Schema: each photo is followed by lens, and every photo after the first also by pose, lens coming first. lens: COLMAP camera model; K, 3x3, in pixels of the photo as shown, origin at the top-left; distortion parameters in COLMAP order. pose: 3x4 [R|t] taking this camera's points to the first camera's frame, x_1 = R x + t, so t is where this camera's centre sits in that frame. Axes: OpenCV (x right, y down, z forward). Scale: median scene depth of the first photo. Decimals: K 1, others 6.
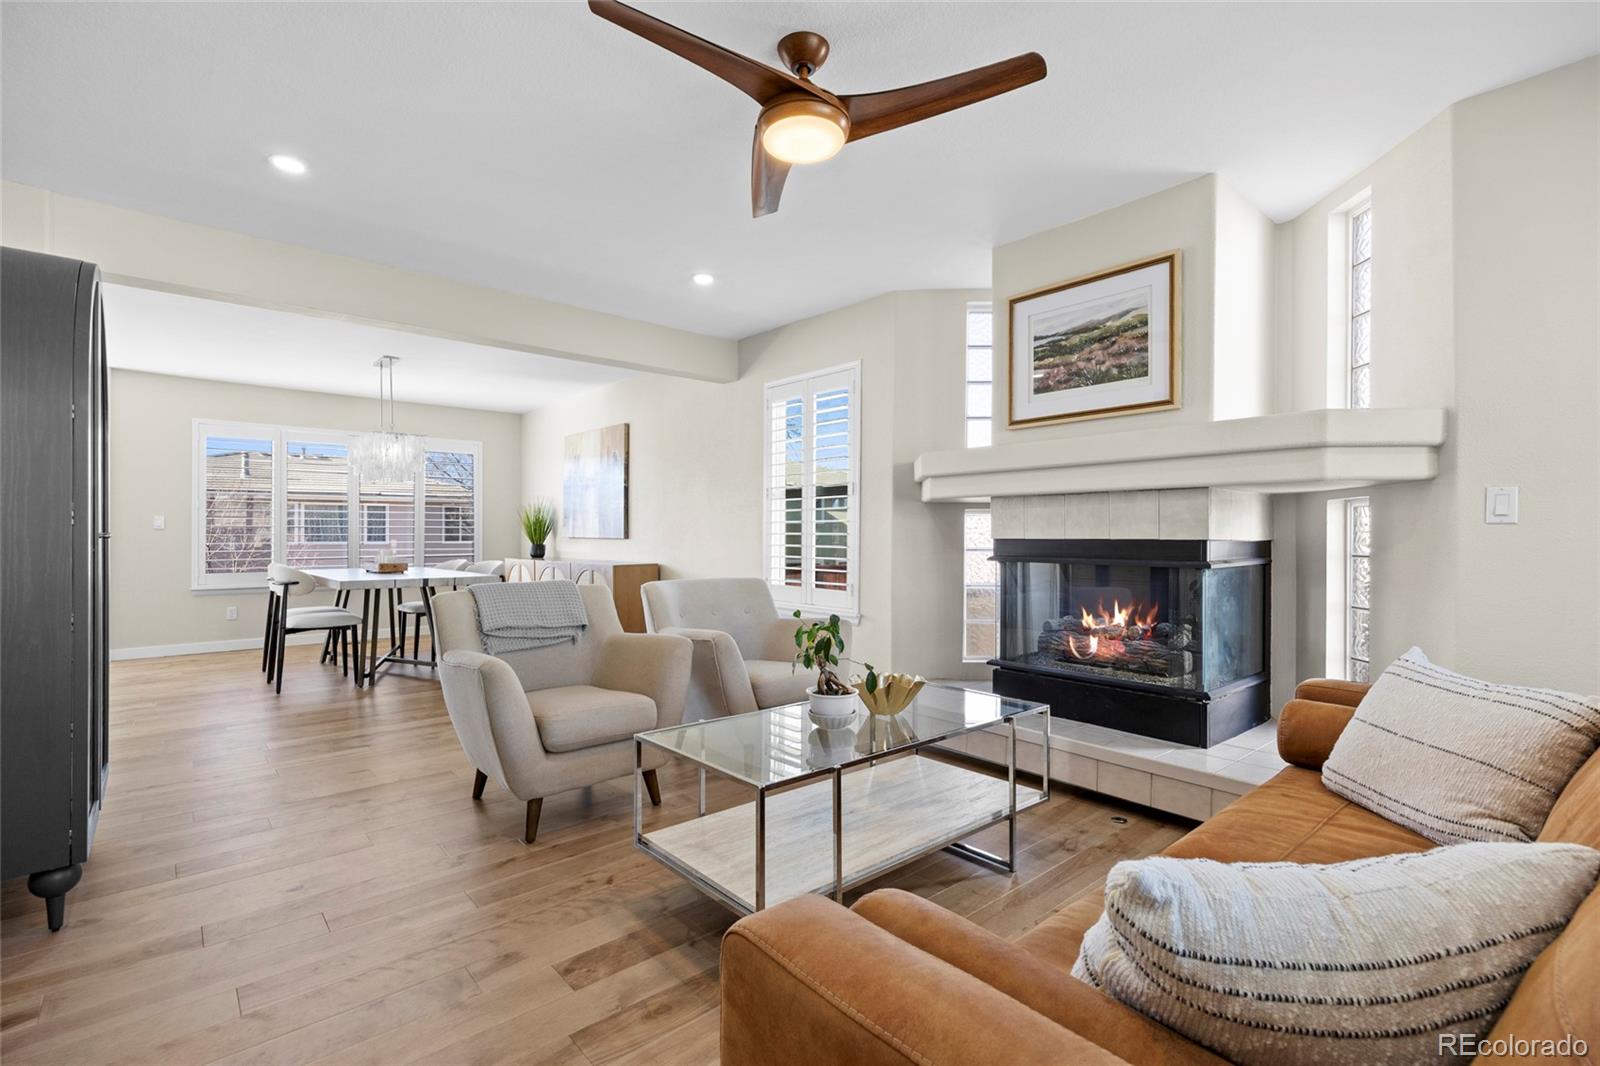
lens RADIAL K [[705.8, 0, 800.0], [0, 705.8, 533.0], [0, 0, 1]] dist [-0.001827, 0.000039]
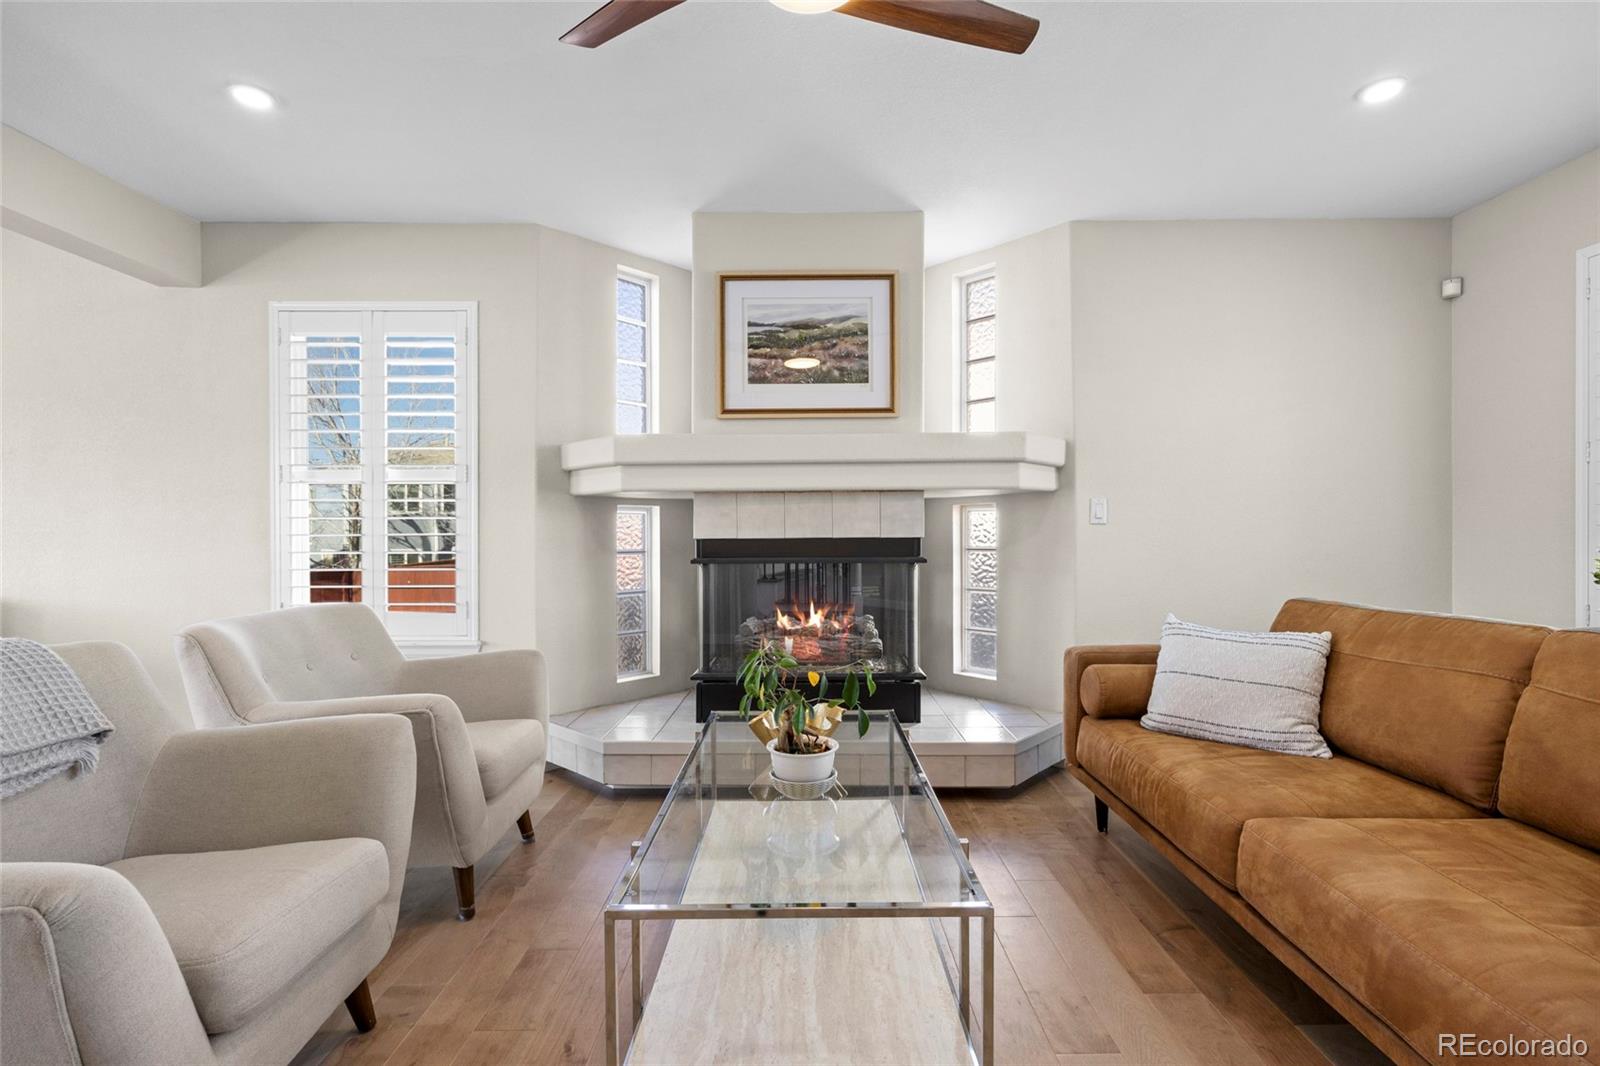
lens RADIAL K [[710.2, 0, 800.0], [0, 710.2, 533.0], [0, 0, 1]] dist [-0.001645, 0.000014]
pose [[0.665122, -0.000160, 0.746735, -0.347400], [0.005680, 0.999972, -0.004845, 0.006255], [-0.746713, 0.007464, 0.665104, 0.350968]]
